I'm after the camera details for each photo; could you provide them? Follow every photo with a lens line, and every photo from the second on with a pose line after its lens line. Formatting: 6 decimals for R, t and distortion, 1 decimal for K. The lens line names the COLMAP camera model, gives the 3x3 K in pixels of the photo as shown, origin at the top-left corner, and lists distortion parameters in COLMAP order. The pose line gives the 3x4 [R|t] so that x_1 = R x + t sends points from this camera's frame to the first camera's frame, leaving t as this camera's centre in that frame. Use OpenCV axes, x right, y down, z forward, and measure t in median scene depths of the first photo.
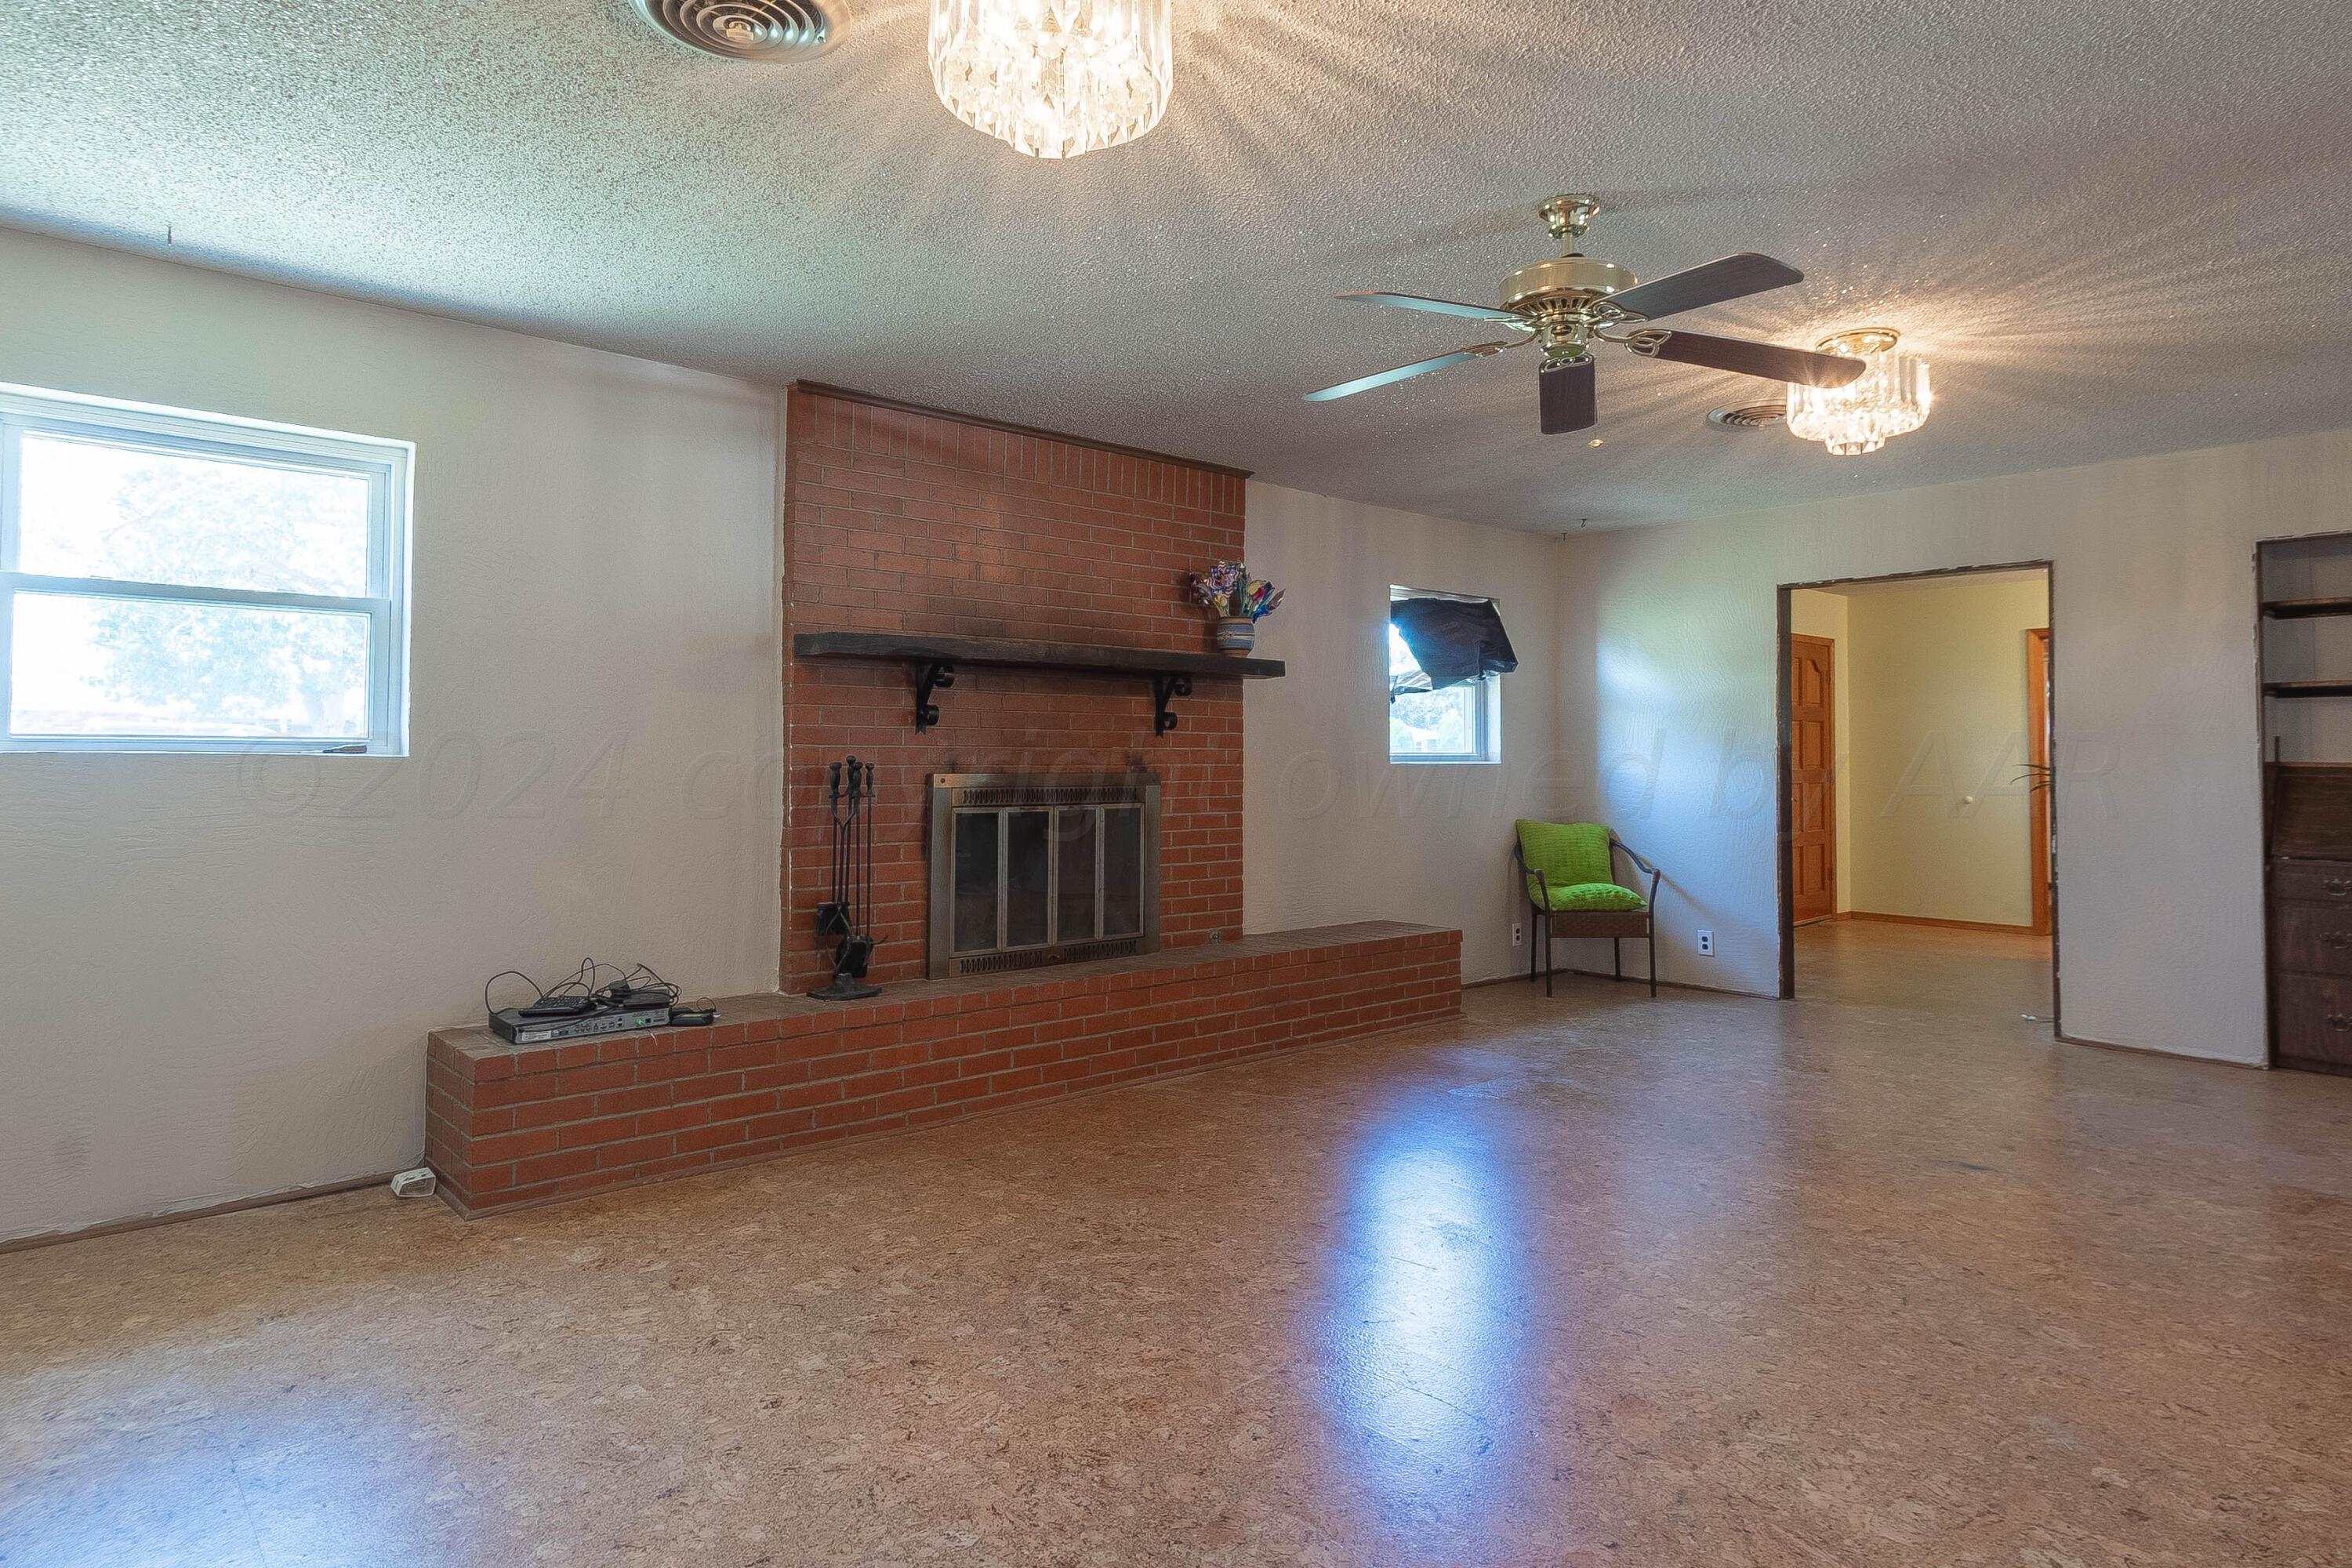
lens RADIAL K [[1315.9, 0, 1206.8], [0, 1315.9, 727.0], [0, 0, 1]] dist [0.004546, -0.000133]
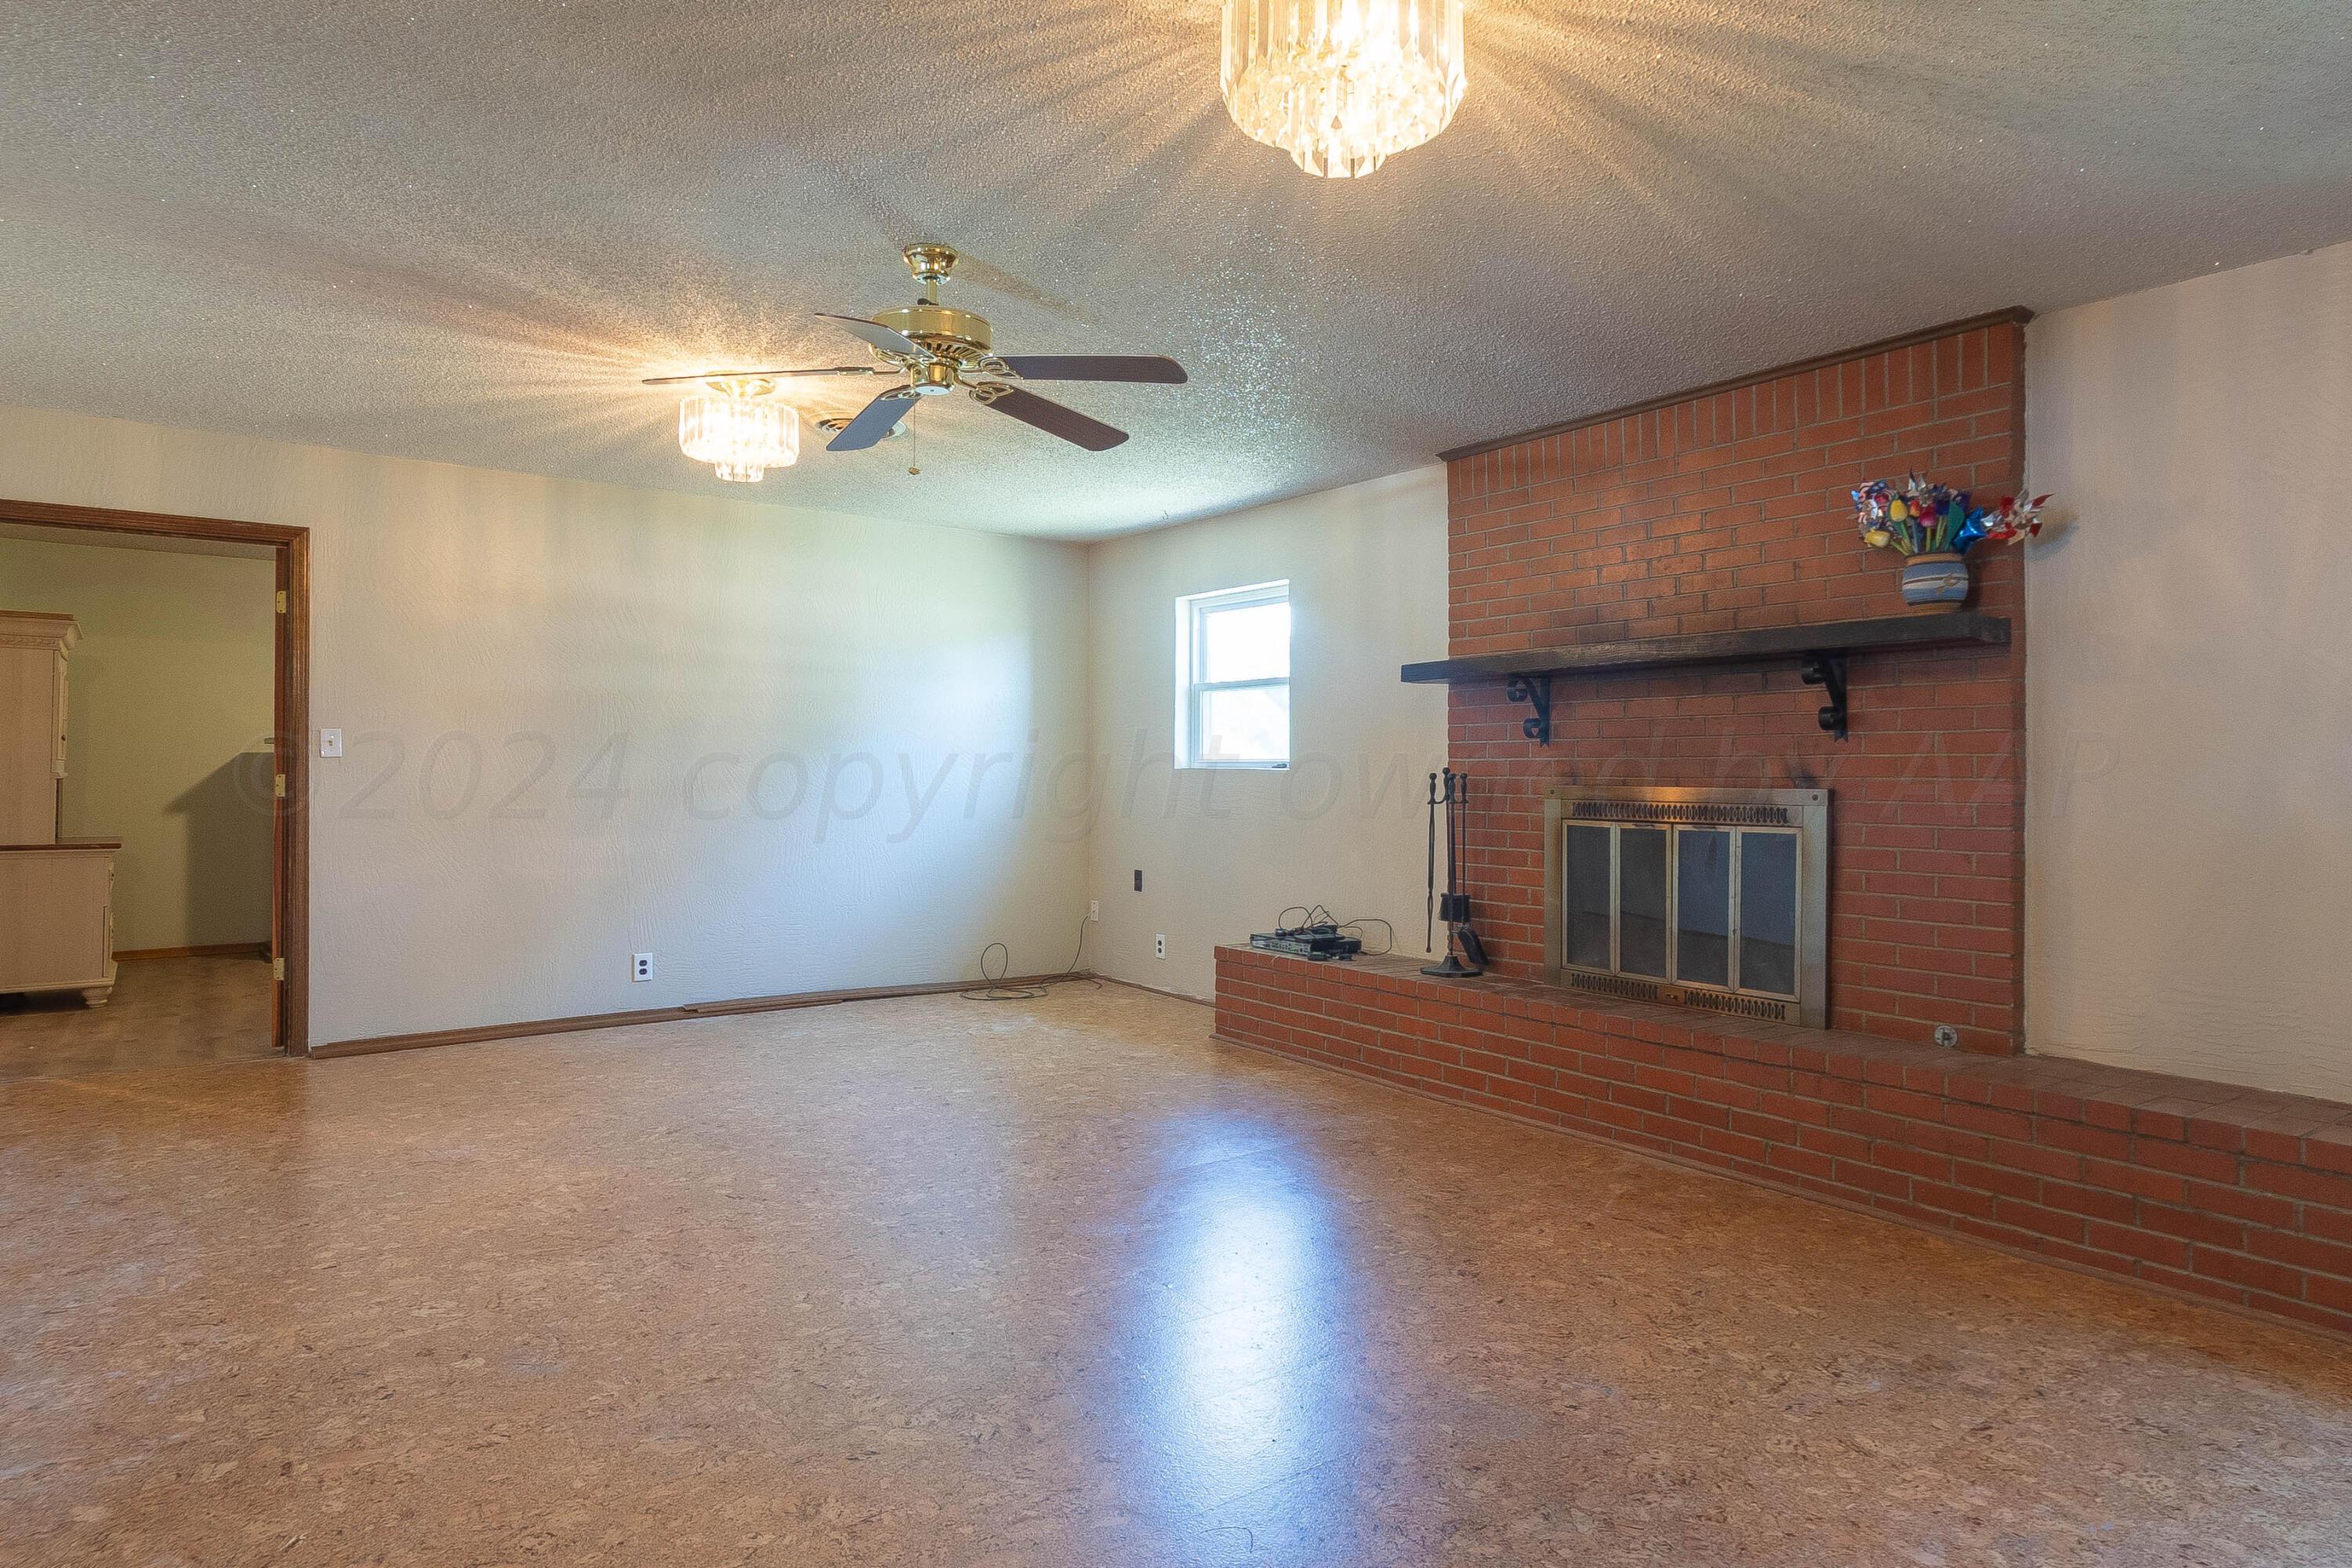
lens RADIAL K [[1315.9, 0, 1197.9], [0, 1315.9, 778.1], [0, 0, 1]] dist [0.004546, -0.000133]
pose [[-0.071226, -0.000940, -0.997460, 0.851041], [0.016707, 0.999858, -0.002135, 0.028474], [0.997320, -0.016817, -0.071200, 0.818286]]
